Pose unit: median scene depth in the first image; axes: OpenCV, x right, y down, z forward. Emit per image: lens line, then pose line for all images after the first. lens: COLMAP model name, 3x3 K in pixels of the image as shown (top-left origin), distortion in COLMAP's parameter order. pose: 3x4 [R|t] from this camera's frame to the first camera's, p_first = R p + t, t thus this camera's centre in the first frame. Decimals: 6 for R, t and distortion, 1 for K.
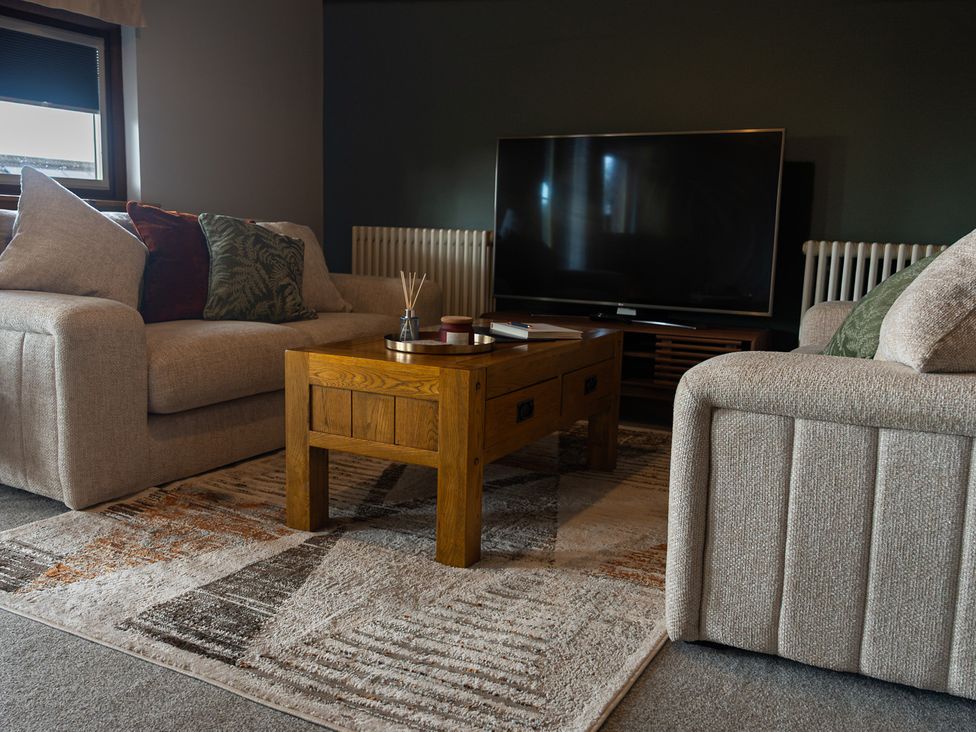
lens RADIAL K [[868.6, 0, 488.0], [0, 868.6, 366.0], [0, 0, 1]] dist [-0.014430, 0.002040]
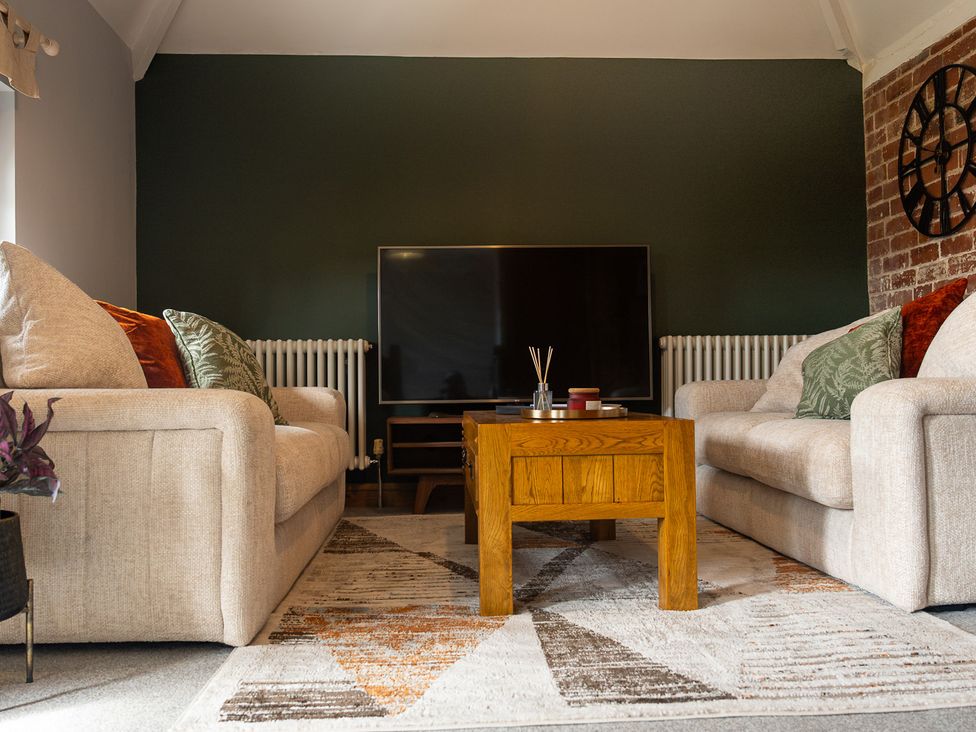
lens RADIAL K [[871.2, 0, 488.0], [0, 871.2, 366.0], [0, 0, 1]] dist [-0.012388, 0.012621]
pose [[0.851509, -0.029719, 0.523497, -0.756163], [0.118986, 0.983299, -0.137716, 0.054119], [-0.510661, 0.179555, 0.840824, 0.177221]]
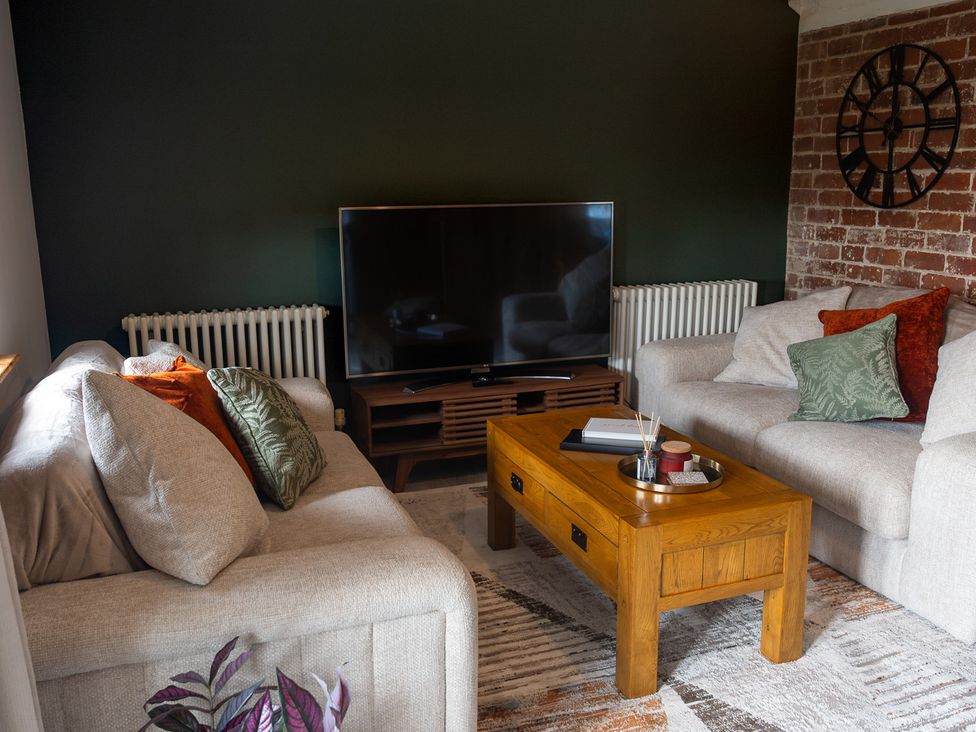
lens RADIAL K [[868.6, 0, 488.0], [0, 868.6, 366.0], [0, 0, 1]] dist [-0.014430, 0.002040]
pose [[0.667083, -0.195959, 0.718749, -1.038001], [0.145419, 0.980478, 0.132351, -0.360342], [-0.730653, 0.016230, 0.682556, 0.475459]]
